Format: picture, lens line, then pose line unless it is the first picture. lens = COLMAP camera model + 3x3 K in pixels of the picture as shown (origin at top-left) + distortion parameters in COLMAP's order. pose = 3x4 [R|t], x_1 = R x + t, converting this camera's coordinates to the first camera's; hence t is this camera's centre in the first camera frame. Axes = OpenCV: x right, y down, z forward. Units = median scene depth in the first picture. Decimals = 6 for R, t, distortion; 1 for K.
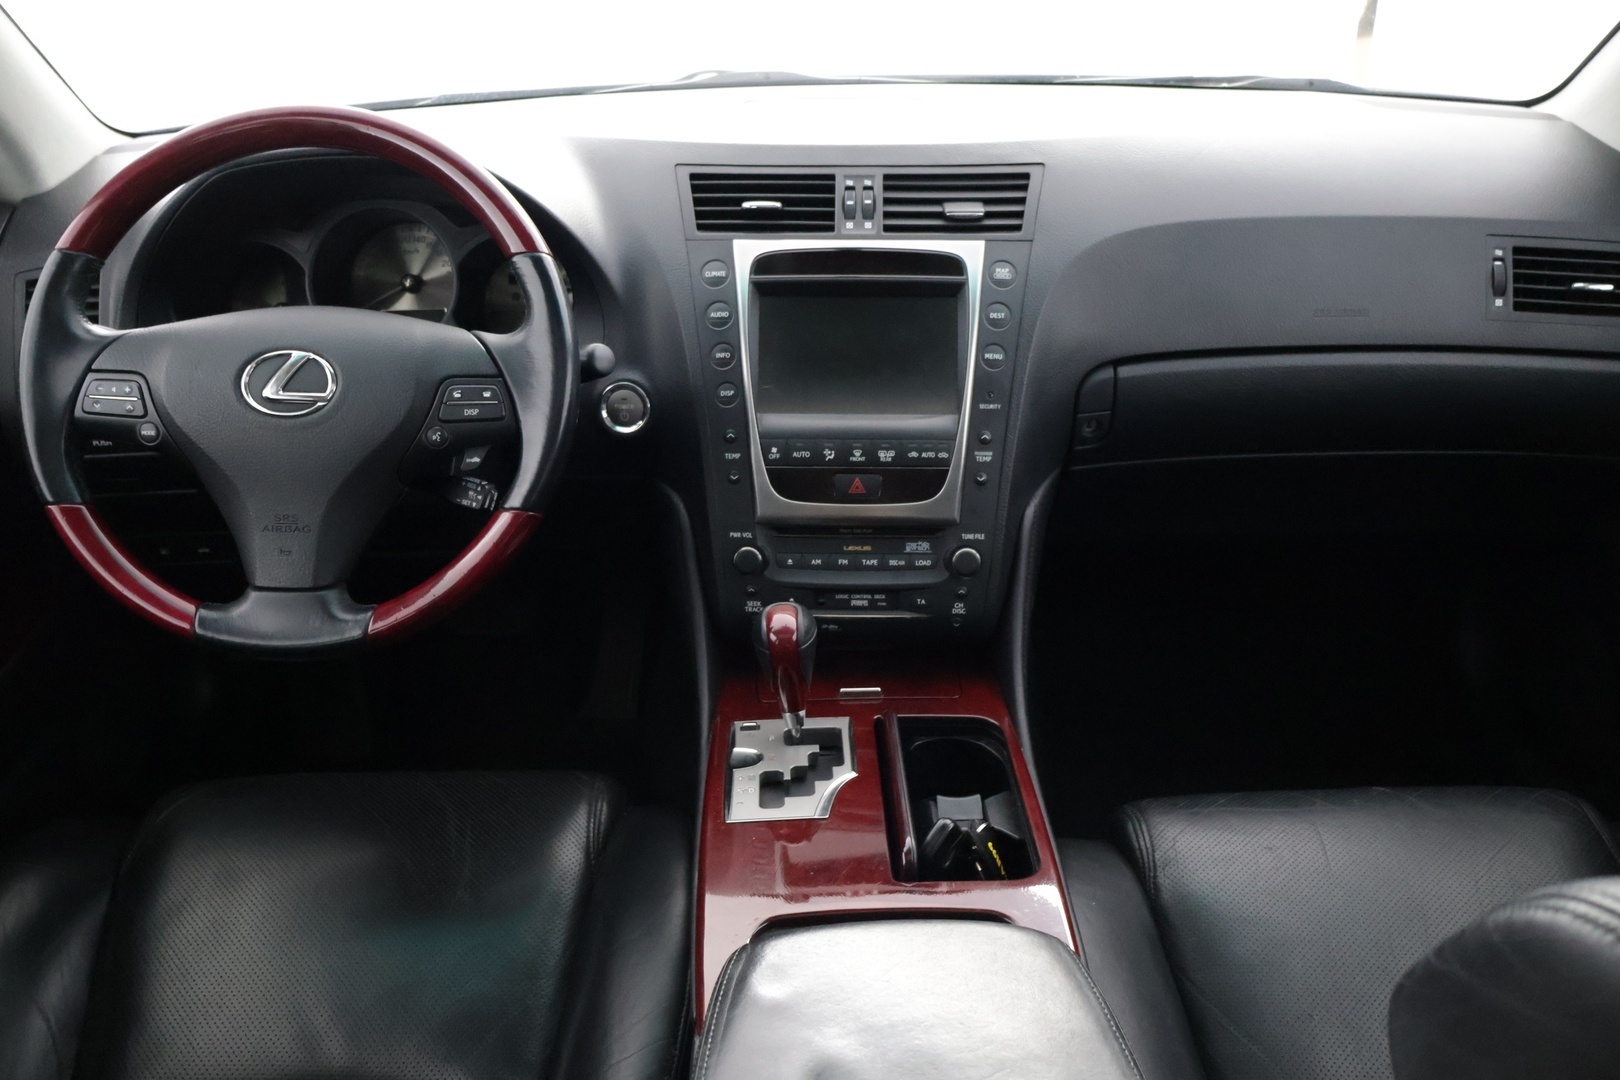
lens RADIAL K [[1369.3, 0, 810.0], [0, 1369.3, 540.0], [0, 0, 1]] dist [-0.003069, 0.001537]
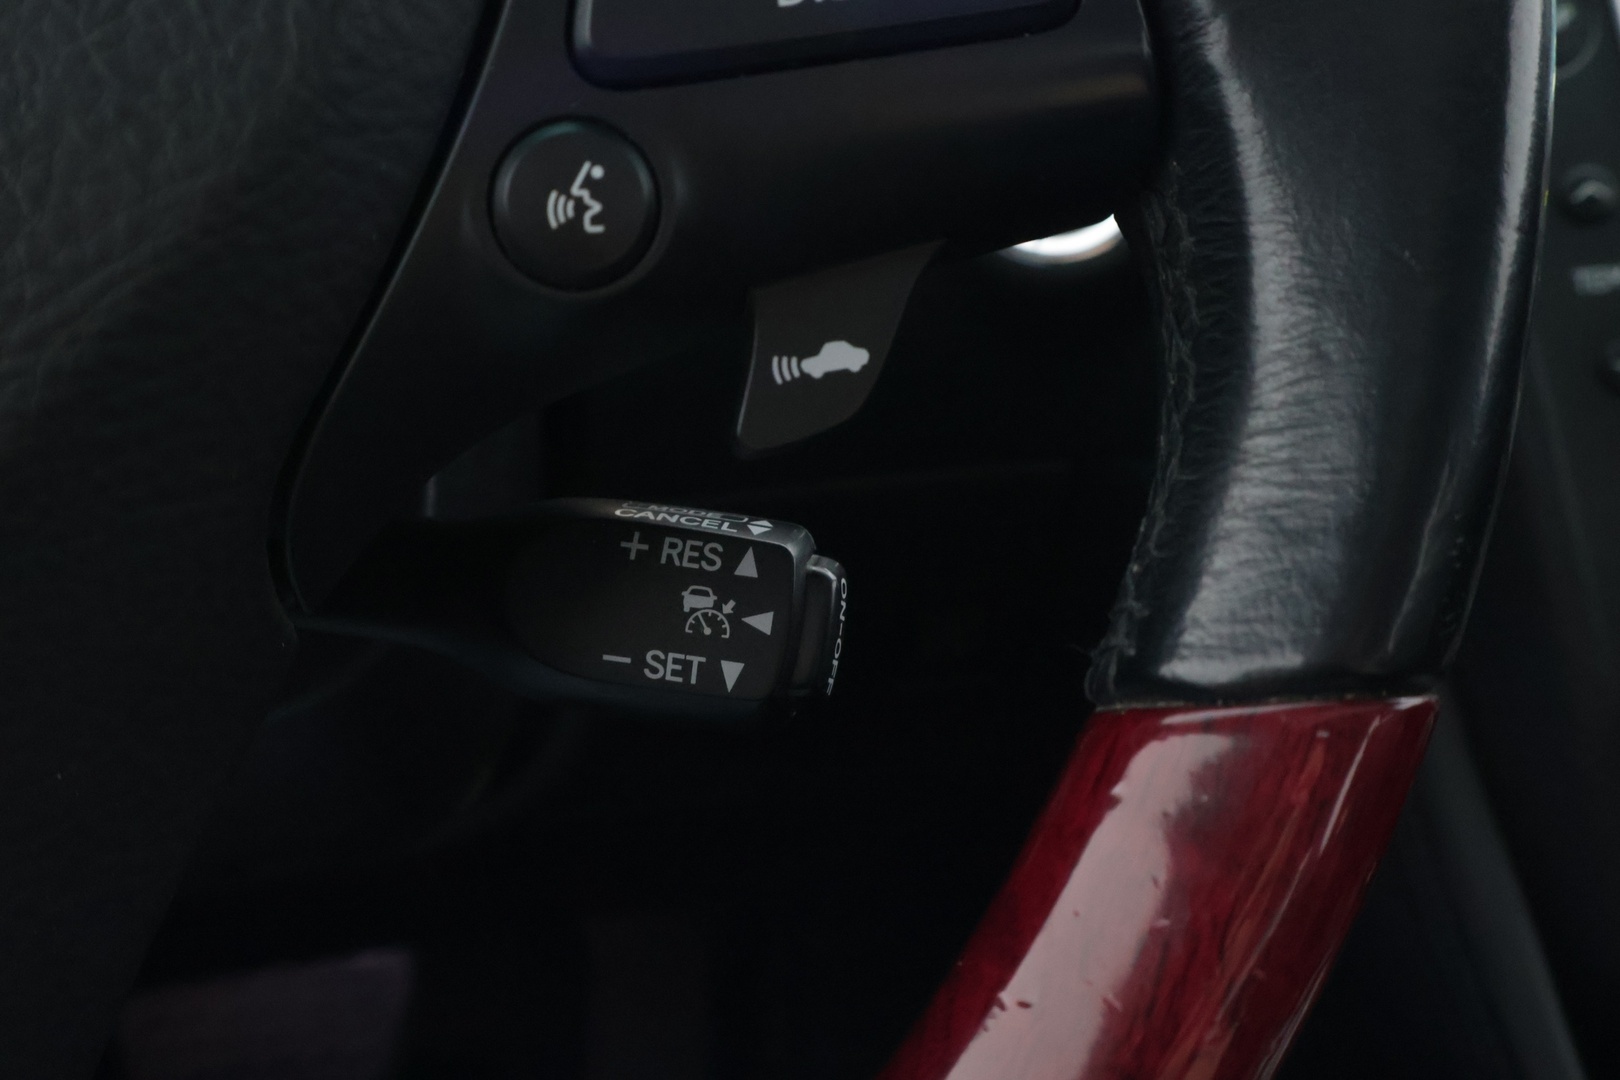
lens RADIAL K [[2142.1, 0, 810.0], [0, 2142.1, 540.0], [0, 0, 1]] dist [-0.006153, -0.004509]
pose [[0.979826, -0.131141, 0.150805, -0.251360], [0.133059, 0.991104, -0.002657, -0.036139], [-0.149115, 0.022670, 0.988560, 0.705119]]
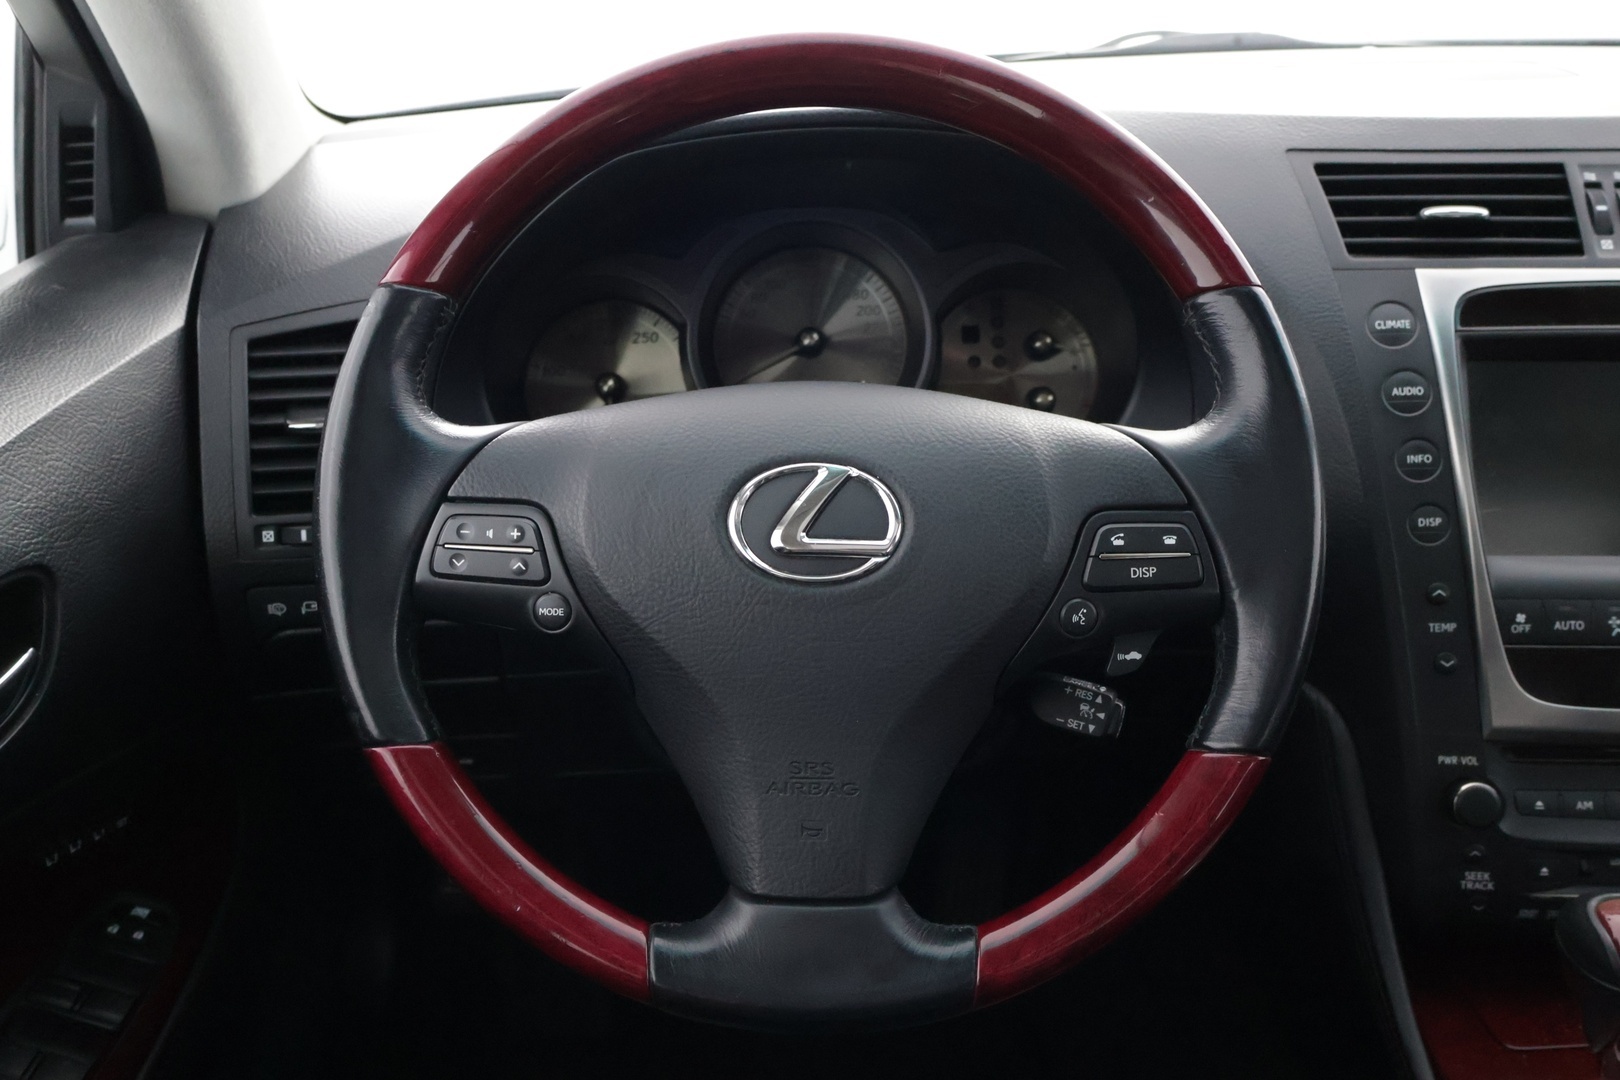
lens RADIAL K [[1548.9, 0, 810.0], [0, 1548.9, 540.0], [0, 0, 1]] dist [0.003214, 0.004805]
pose [[0.999982, -0.004487, 0.004064, -0.337743], [0.004712, 0.998355, -0.057136, -0.062738], [-0.003801, 0.057154, 0.998358, 0.329740]]
